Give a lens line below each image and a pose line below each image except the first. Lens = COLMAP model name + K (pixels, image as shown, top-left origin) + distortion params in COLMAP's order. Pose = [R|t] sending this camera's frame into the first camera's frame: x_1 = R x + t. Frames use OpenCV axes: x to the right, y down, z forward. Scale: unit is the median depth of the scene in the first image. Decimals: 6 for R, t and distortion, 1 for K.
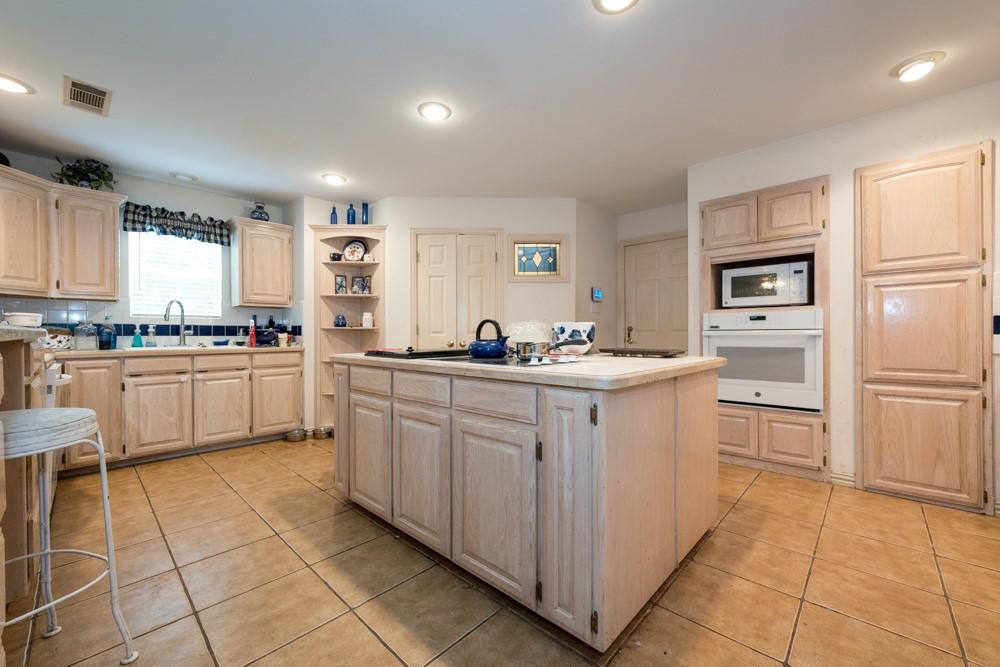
lens RADIAL K [[396.7, 0, 497.2], [0, 396.7, 336.1], [0, 0, 1]] dist [0.000834, -0.000384]
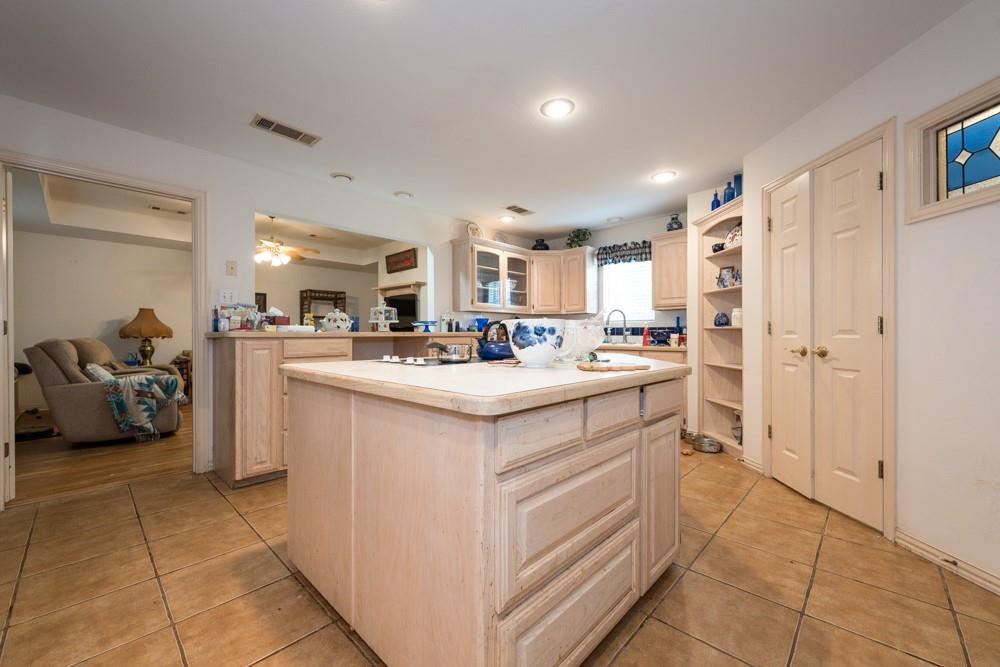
lens RADIAL K [[396.7, 0, 497.4], [0, 396.7, 336.1], [0, 0, 1]] dist [0.000834, -0.000384]
pose [[-0.005869, 0.006089, -0.999964, 0.571687], [-0.003030, 0.999977, 0.006107, -0.005948], [0.999978, 0.003066, -0.005851, 0.593977]]
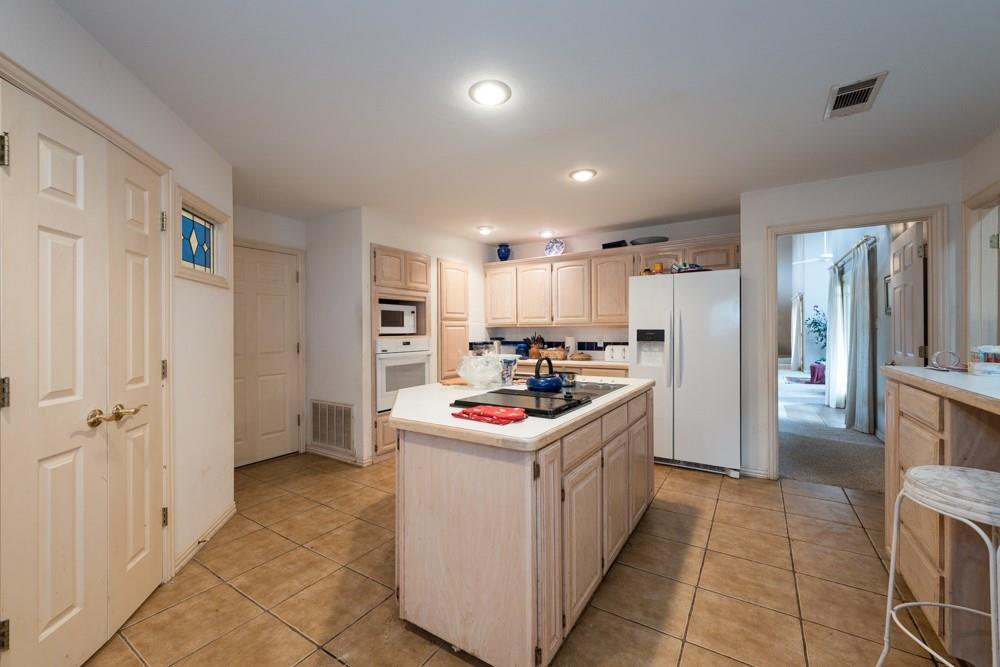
lens RADIAL K [[396.7, 0, 501.7], [0, 396.7, 331.9], [0, 0, 1]] dist [0.000834, -0.000384]
pose [[-0.188213, 0.004329, 0.982119, -0.641911], [0.010748, 0.999939, -0.002348, -0.065750], [-0.982069, 0.010114, -0.188248, 0.780975]]
